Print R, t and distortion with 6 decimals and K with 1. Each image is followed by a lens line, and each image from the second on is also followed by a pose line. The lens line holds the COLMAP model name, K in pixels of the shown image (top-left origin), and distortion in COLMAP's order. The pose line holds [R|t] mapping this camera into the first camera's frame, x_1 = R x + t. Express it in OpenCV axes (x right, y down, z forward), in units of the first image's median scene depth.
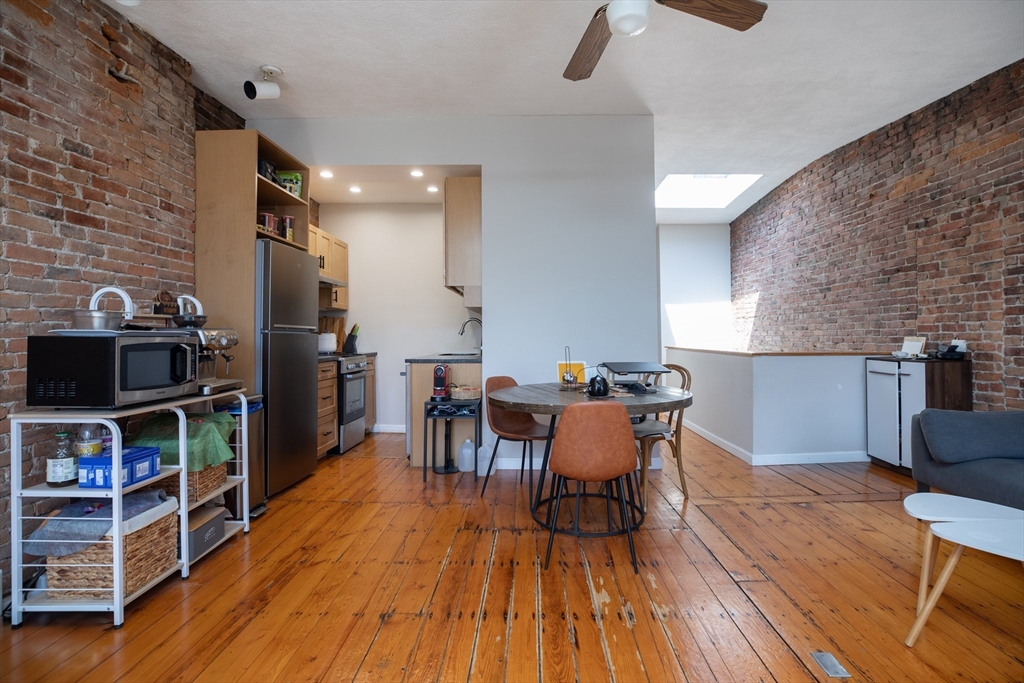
lens RADIAL K [[483.6, 0, 526.8], [0, 483.6, 332.9], [0, 0, 1]] dist [-0.040033, 0.013280]
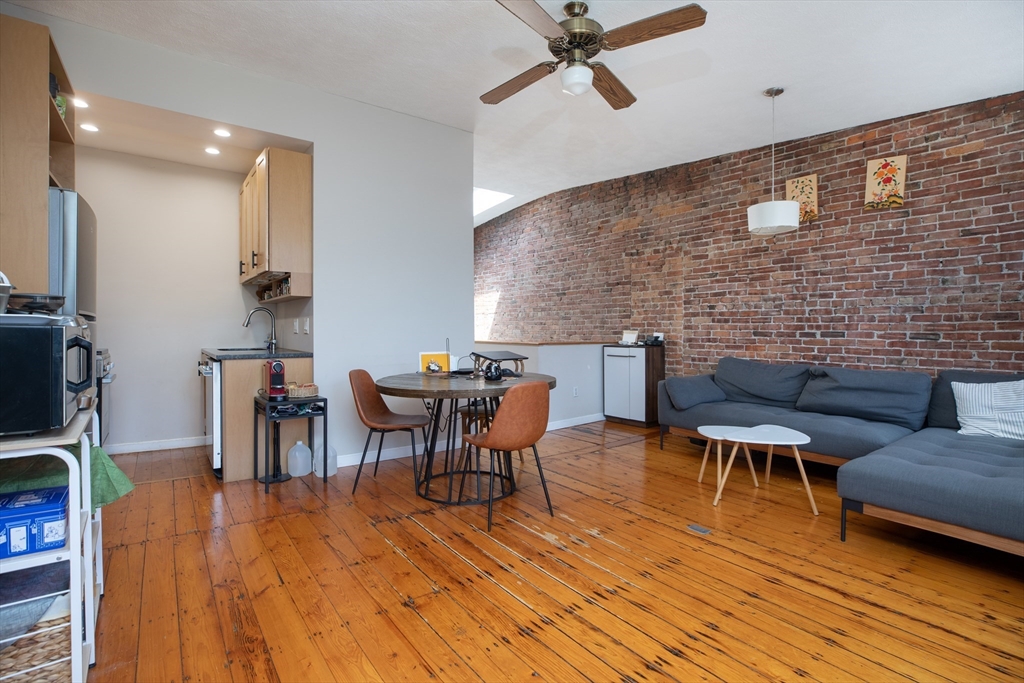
lens RADIAL K [[483.6, 0, 526.8], [0, 483.6, 332.9], [0, 0, 1]] dist [-0.040033, 0.013280]
pose [[0.789888, 0.000489, 0.613251, -0.331411], [-0.009041, 0.999900, 0.010848, 0.002184], [-0.613184, -0.014113, 0.789814, 0.023180]]
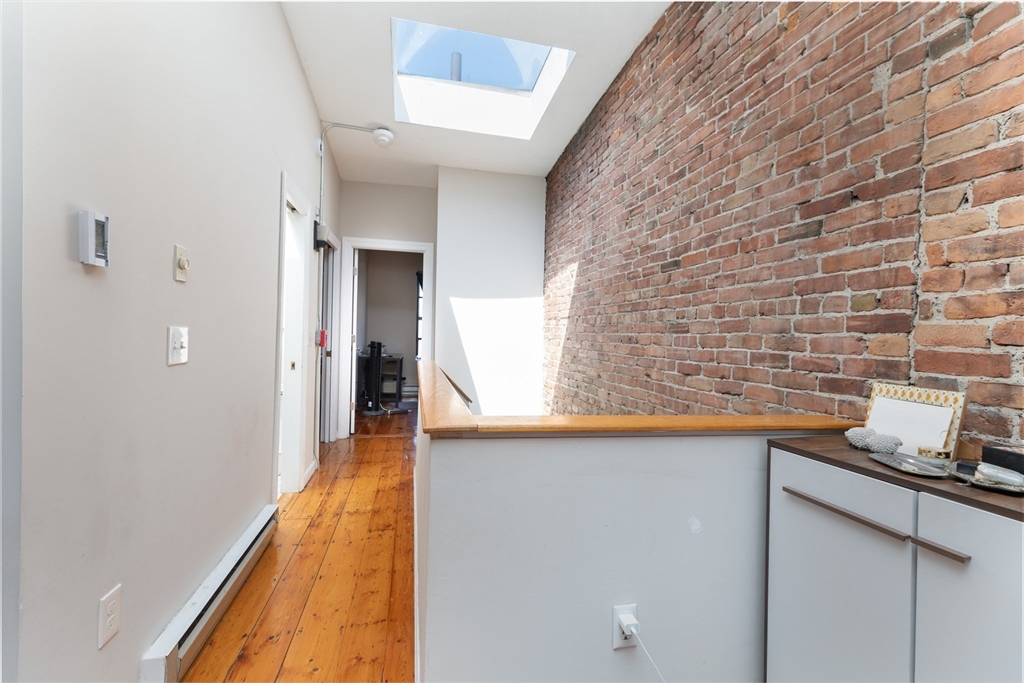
lens RADIAL K [[467.5, 0, 507.1], [0, 467.5, 340.3], [0, 0, 1]] dist [0.011543, 0.000010]
pose [[0.976368, 0.028963, 0.214167, 0.462851], [-0.033176, 0.999320, 0.016100, -0.018733], [-0.213555, -0.022825, 0.976664, 0.721620]]
